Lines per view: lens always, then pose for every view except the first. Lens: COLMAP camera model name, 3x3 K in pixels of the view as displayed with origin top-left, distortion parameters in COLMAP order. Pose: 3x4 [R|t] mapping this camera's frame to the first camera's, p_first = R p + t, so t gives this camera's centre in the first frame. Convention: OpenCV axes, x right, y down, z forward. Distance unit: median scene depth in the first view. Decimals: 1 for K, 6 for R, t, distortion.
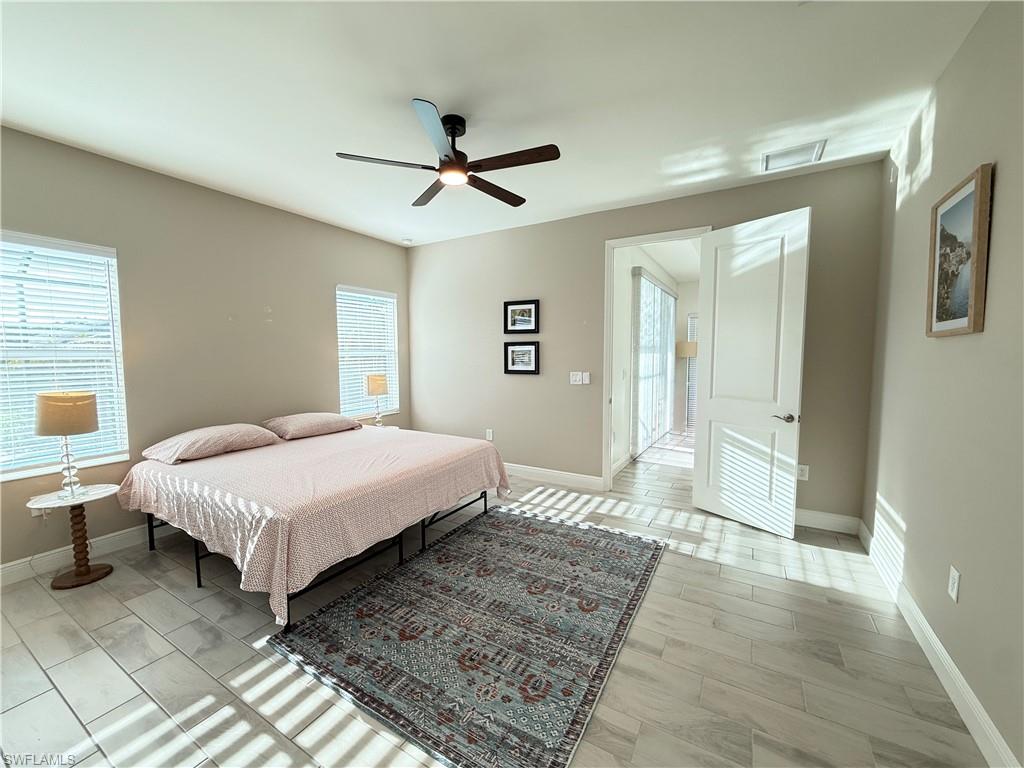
lens RADIAL K [[408.9, 0, 509.8], [0, 408.9, 384.9], [0, 0, 1]] dist [-0.000601, -0.000246]
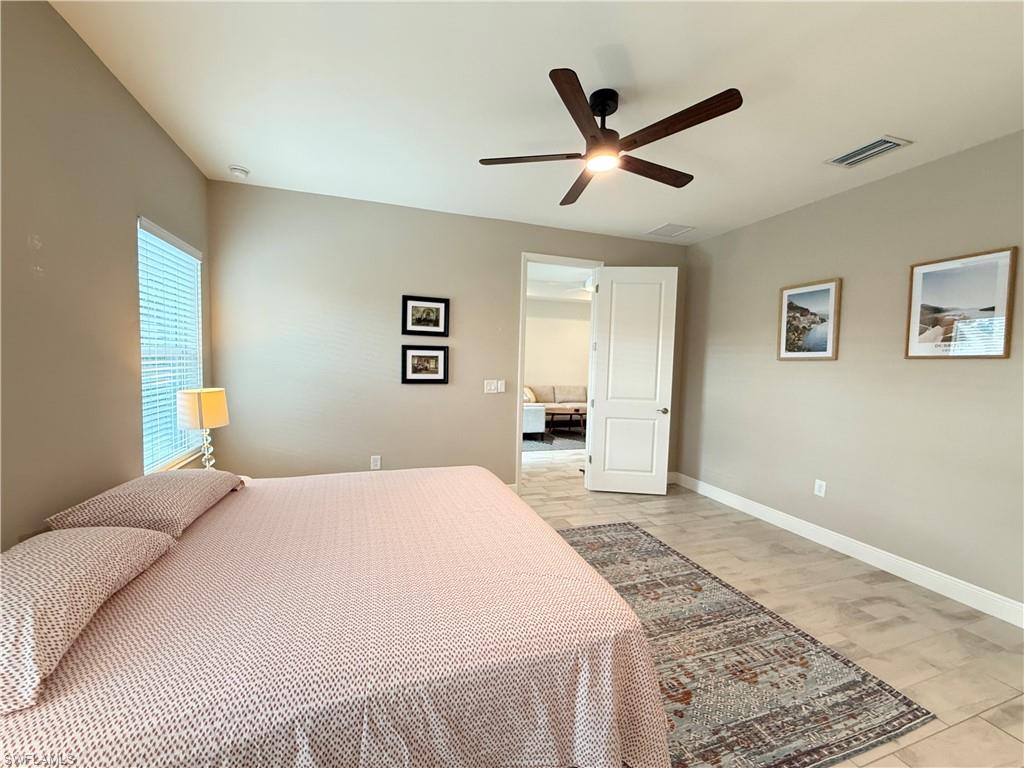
lens RADIAL K [[408.9, 0, 509.8], [0, 408.9, 384.9], [0, 0, 1]] dist [-0.000601, -0.000246]
pose [[0.650777, -0.026528, 0.758805, -0.787450], [0.031463, 0.999473, 0.007959, -0.039423], [-0.758617, 0.018695, 0.651269, 0.496945]]
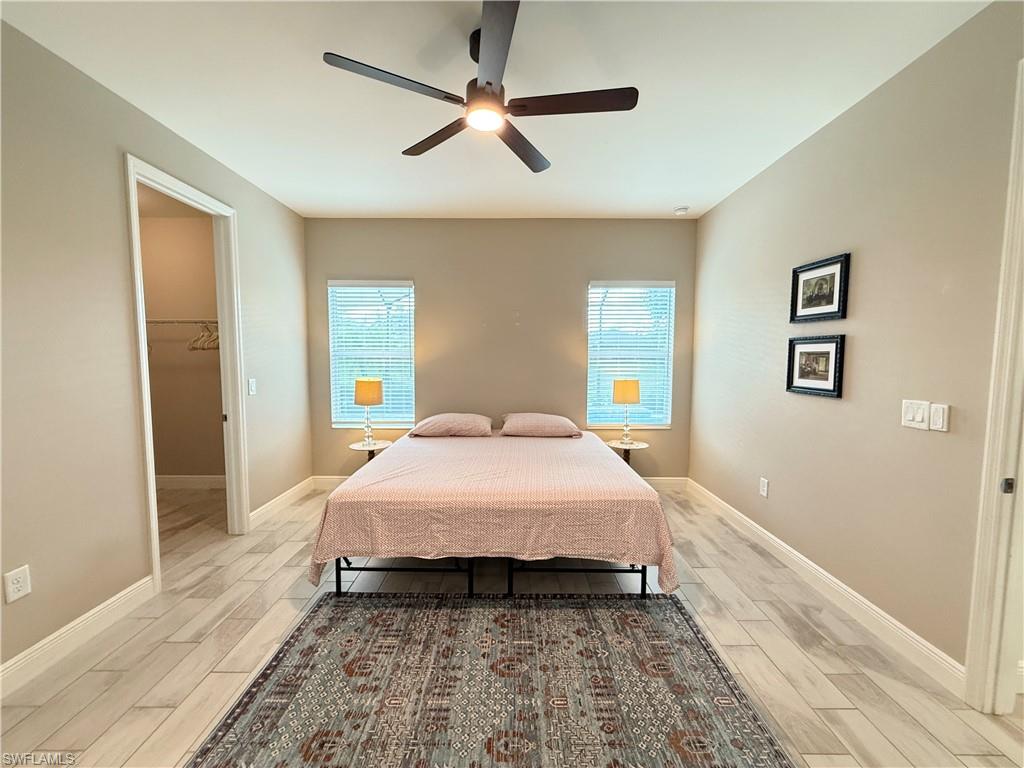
lens RADIAL K [[408.9, 0, 509.8], [0, 408.9, 384.9], [0, 0, 1]] dist [-0.000601, -0.000246]
pose [[0.507507, 0.070464, -0.858762, 0.465672], [-0.072313, 0.996618, 0.039040, -0.049422], [0.858608, 0.042287, 0.510886, 0.572042]]
